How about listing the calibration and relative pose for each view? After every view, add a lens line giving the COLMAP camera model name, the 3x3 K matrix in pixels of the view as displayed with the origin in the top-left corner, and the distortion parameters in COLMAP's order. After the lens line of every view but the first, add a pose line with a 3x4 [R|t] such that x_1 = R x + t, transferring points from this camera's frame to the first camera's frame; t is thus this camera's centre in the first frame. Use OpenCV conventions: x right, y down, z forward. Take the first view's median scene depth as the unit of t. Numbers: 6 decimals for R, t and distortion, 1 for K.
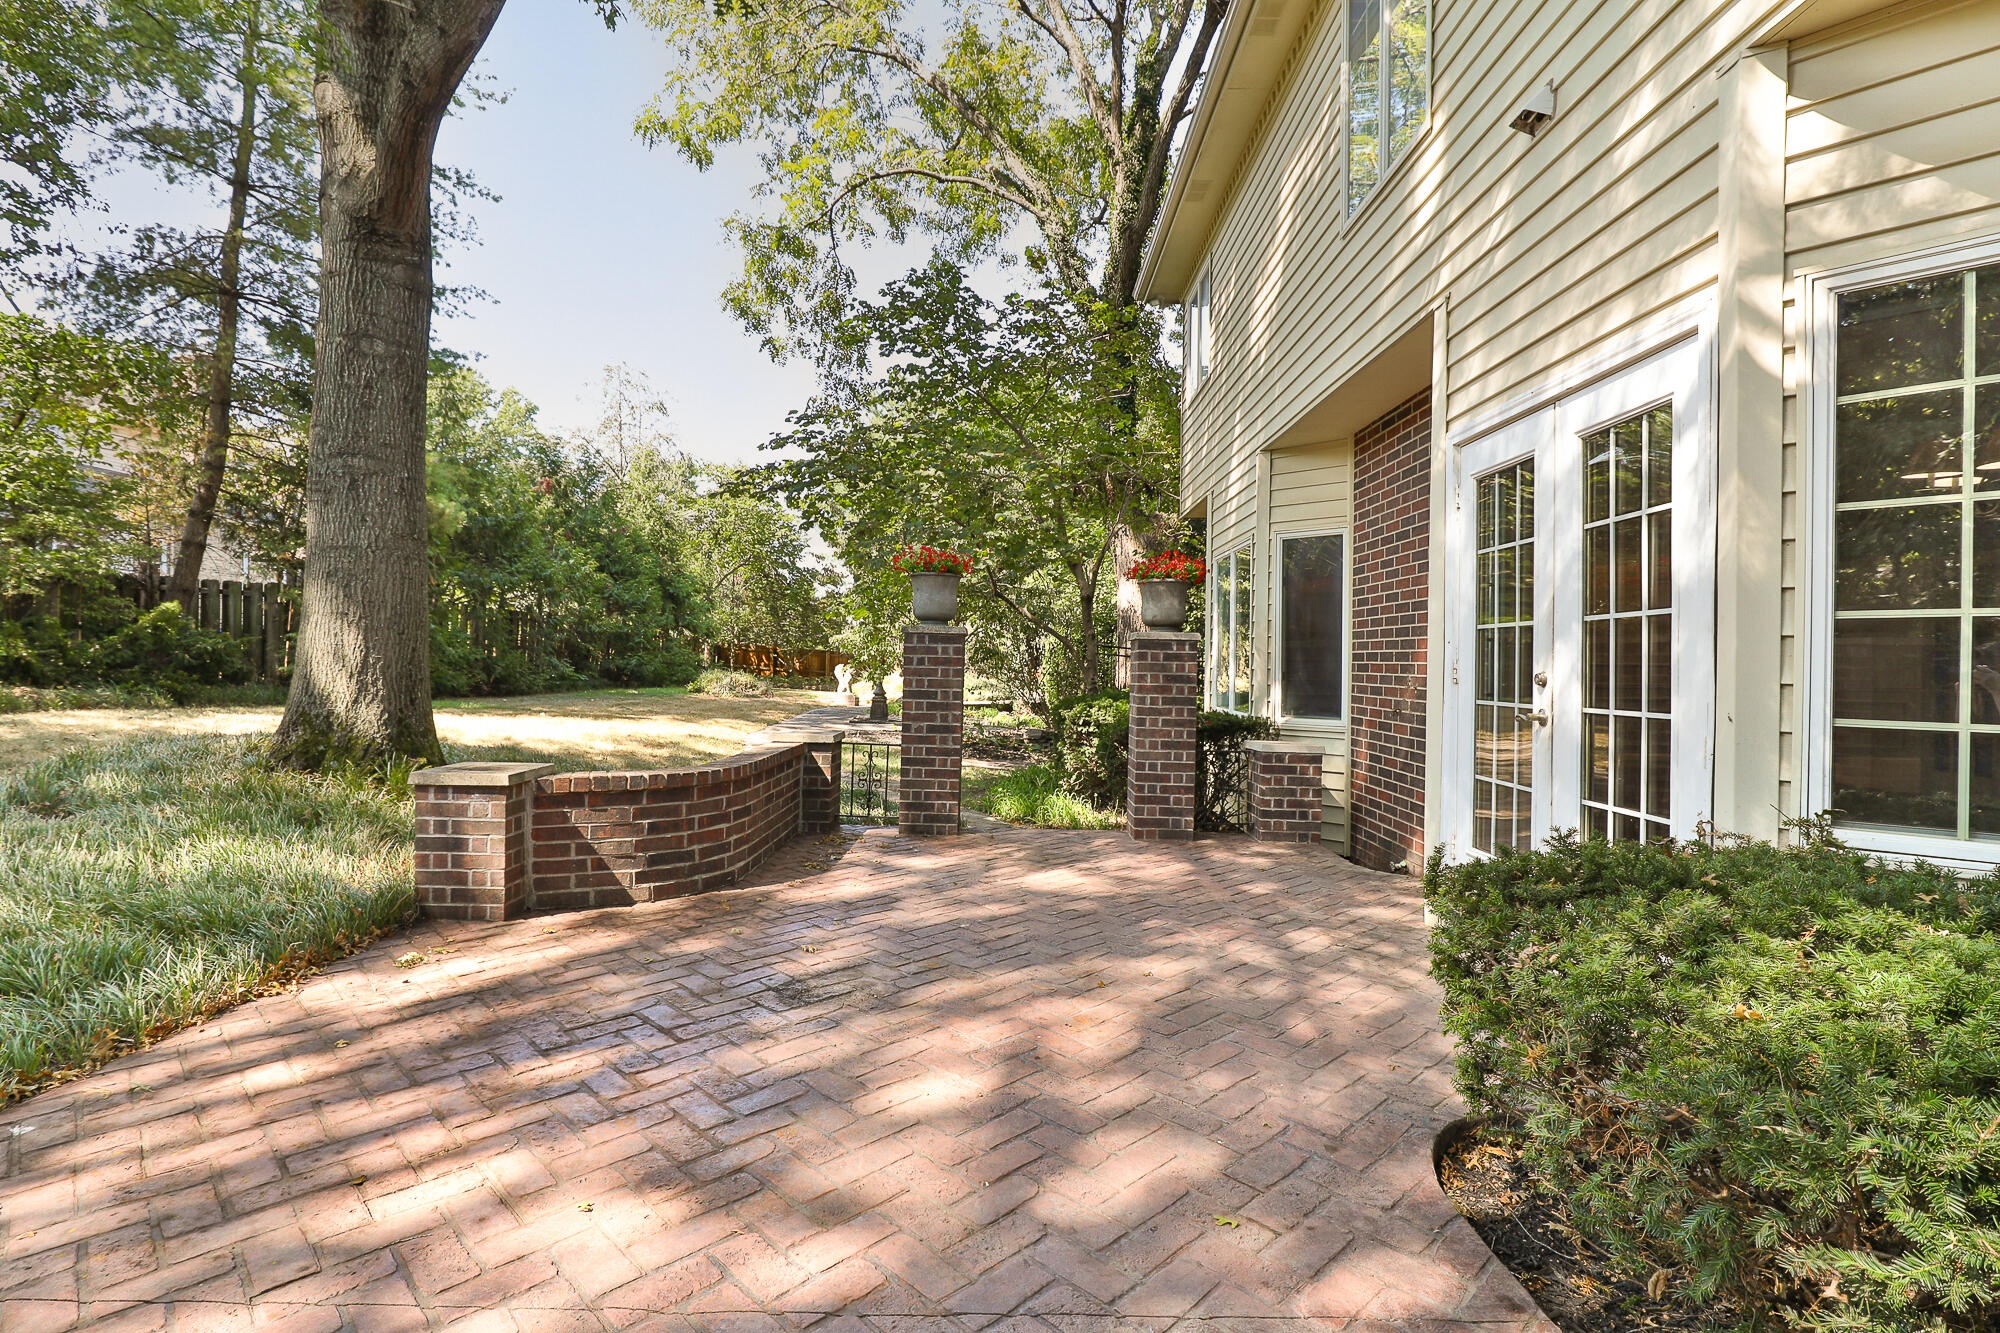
lens RADIAL K [[968.1, 0, 997.5], [0, 968.1, 654.7], [0, 0, 1]] dist [-0.005879, -0.000299]
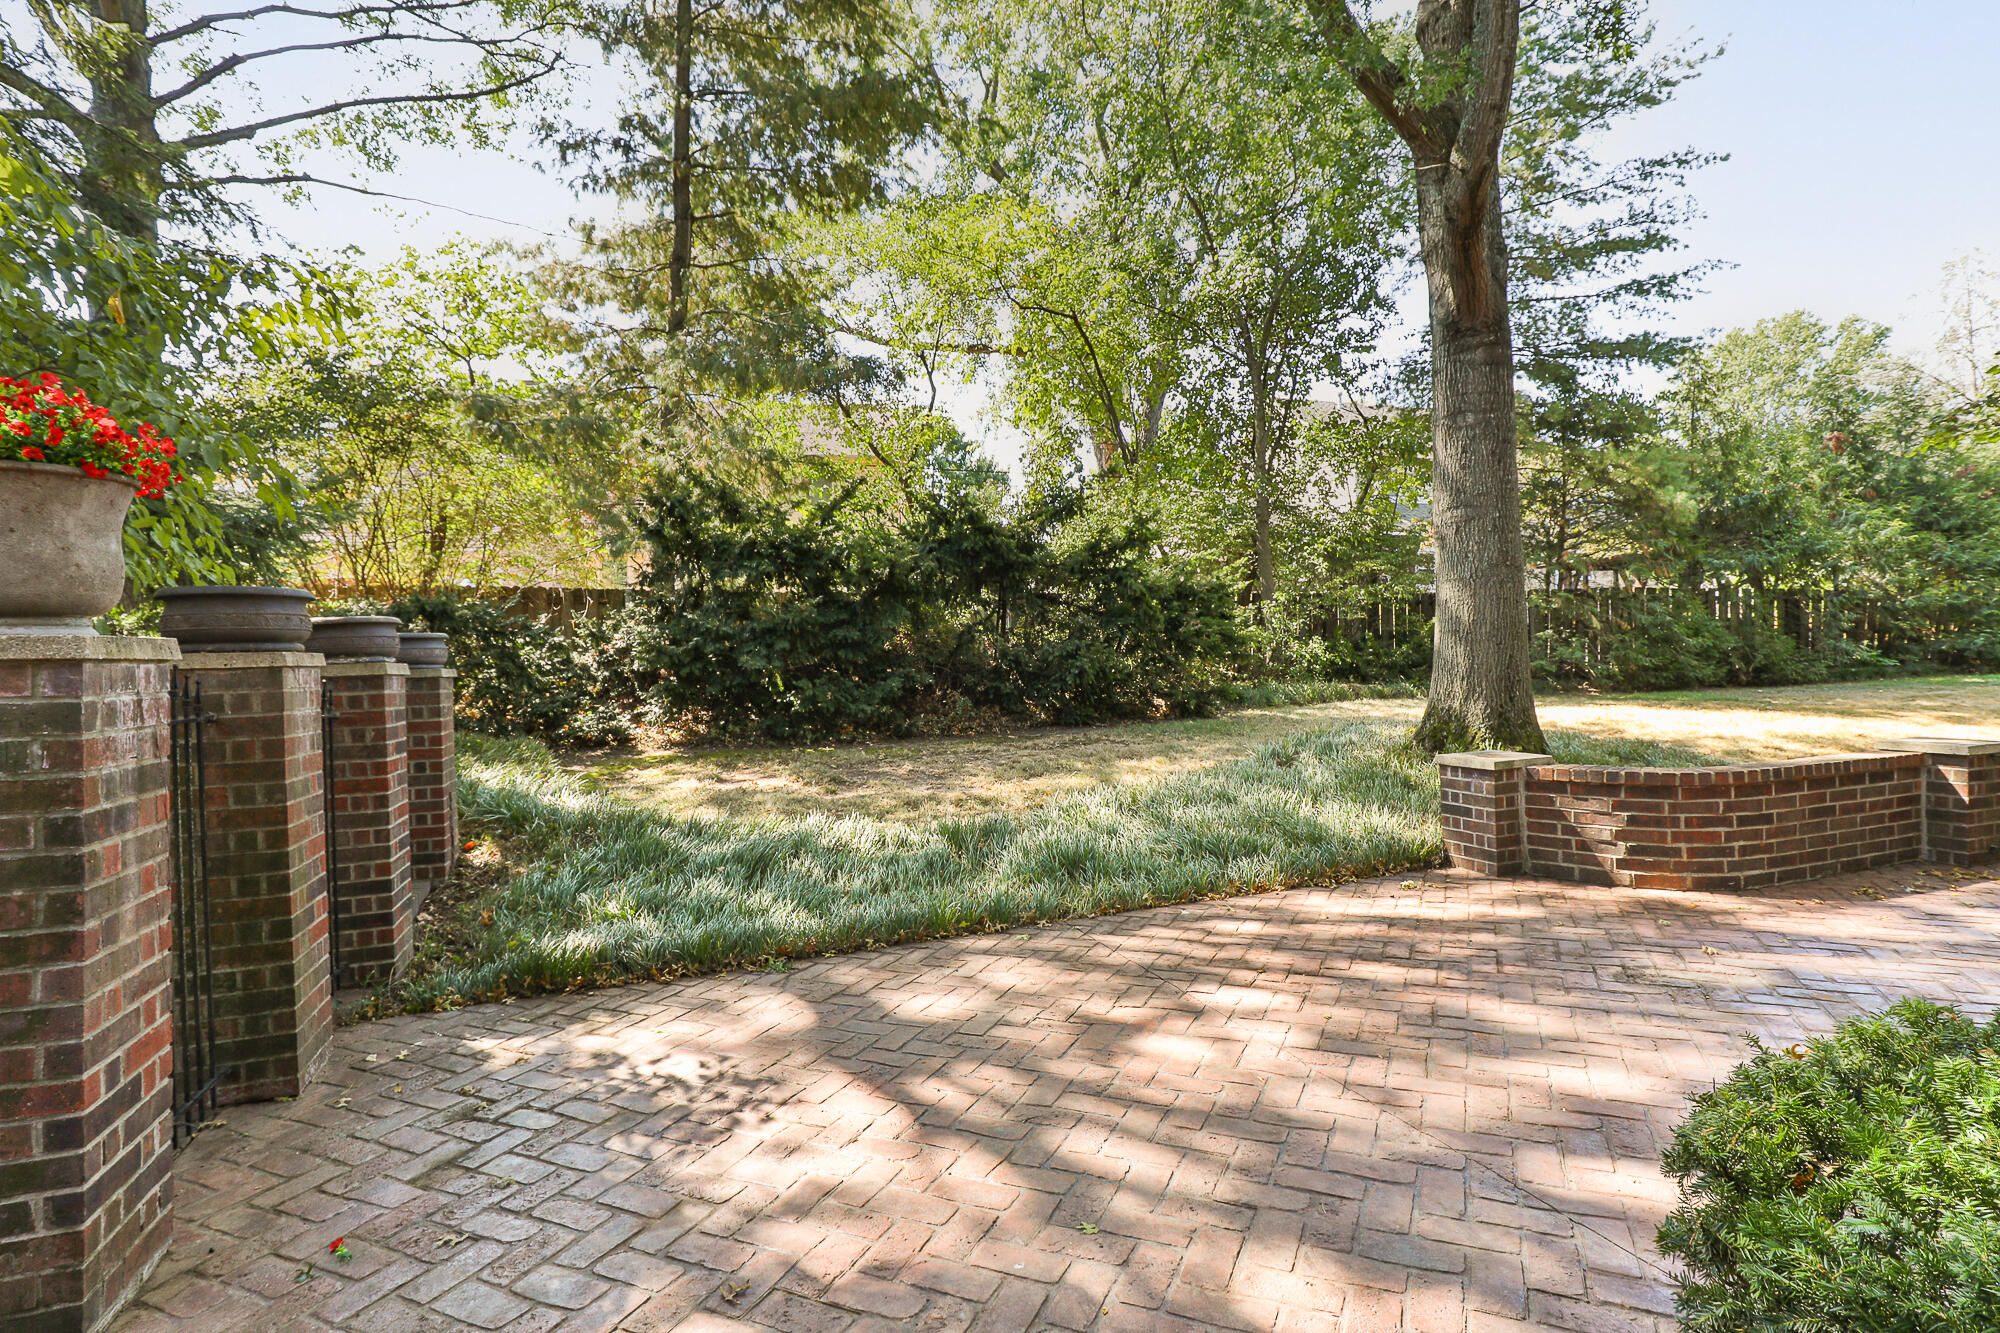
lens RADIAL K [[968.1, 0, 997.6], [0, 968.1, 667.2], [0, 0, 1]] dist [-0.005879, -0.000299]
pose [[0.348520, -0.019038, -0.937108, 0.317002], [0.044959, 0.998982, -0.003574, -0.016450], [0.936222, -0.040885, 0.349022, -0.031663]]
